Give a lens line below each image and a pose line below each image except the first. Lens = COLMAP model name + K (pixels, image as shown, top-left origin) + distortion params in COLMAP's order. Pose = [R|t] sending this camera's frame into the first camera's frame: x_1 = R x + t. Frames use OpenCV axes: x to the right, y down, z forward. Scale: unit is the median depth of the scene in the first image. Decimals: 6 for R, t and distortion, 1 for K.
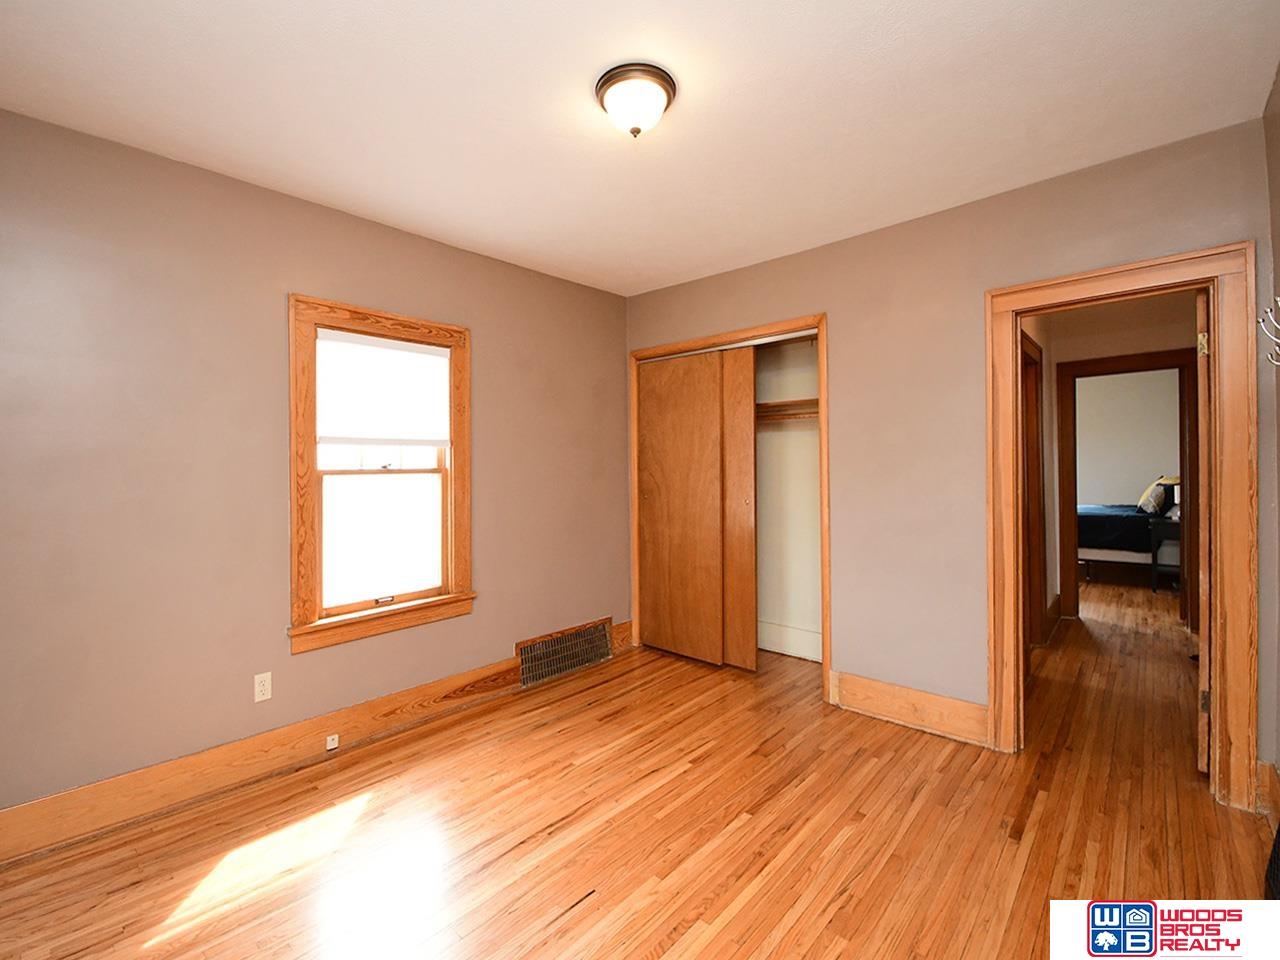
lens RADIAL K [[551.1, 0, 638.1], [0, 551.1, 469.3], [0, 0, 1]] dist [-0.004173, -0.004486]
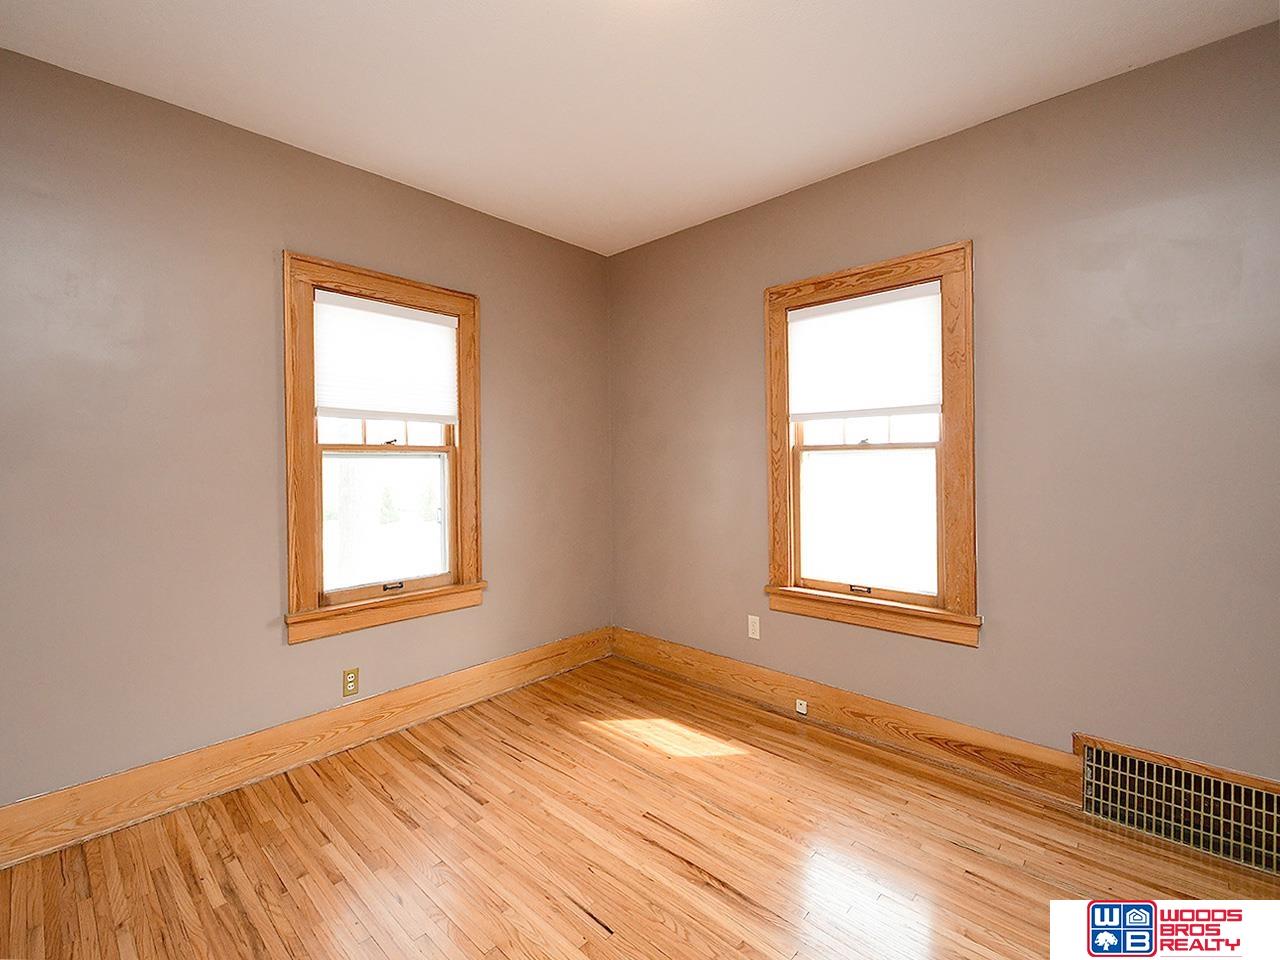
lens RADIAL K [[551.1, 0, 638.6], [0, 551.1, 478.6], [0, 0, 1]] dist [-0.004173, -0.004486]
pose [[-0.001758, 0.034077, -0.999418, 0.450410], [-0.001799, 0.999417, 0.034081, 0.026329], [0.999997, 0.001857, -0.001696, 0.656013]]
